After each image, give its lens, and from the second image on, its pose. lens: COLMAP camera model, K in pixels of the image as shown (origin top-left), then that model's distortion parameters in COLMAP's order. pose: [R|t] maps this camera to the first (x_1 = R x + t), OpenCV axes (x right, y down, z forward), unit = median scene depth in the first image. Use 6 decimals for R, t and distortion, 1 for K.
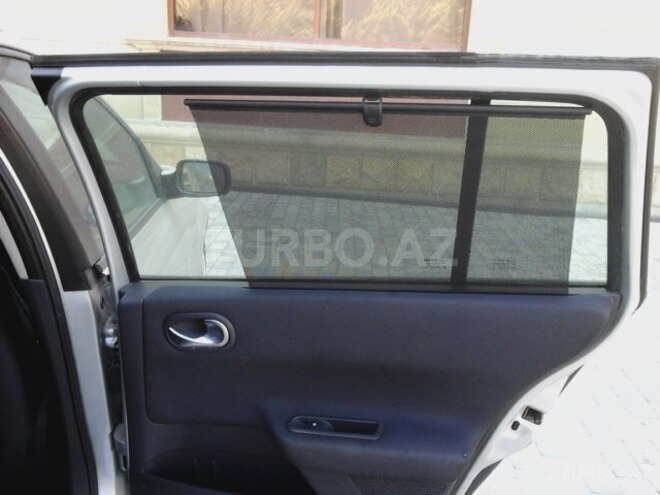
lens RADIAL K [[637.2, 0, 333.6], [0, 637.2, 234.8], [0, 0, 1]] dist [0.106235, -0.245002]
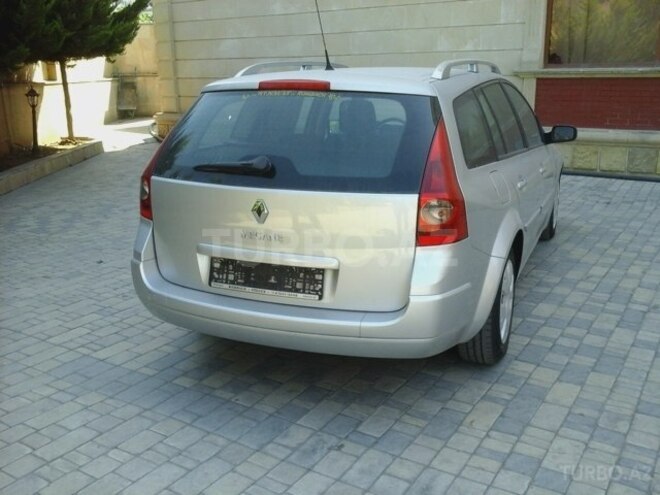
lens RADIAL K [[637.2, 0, 333.6], [0, 637.2, 234.8], [0, 0, 1]] dist [0.106235, -0.245002]
pose [[0.862067, 0.068936, -0.502084, 0.089214], [-0.088238, 0.995990, -0.014753, 0.126109], [0.499054, 0.057021, 0.864693, -0.461121]]
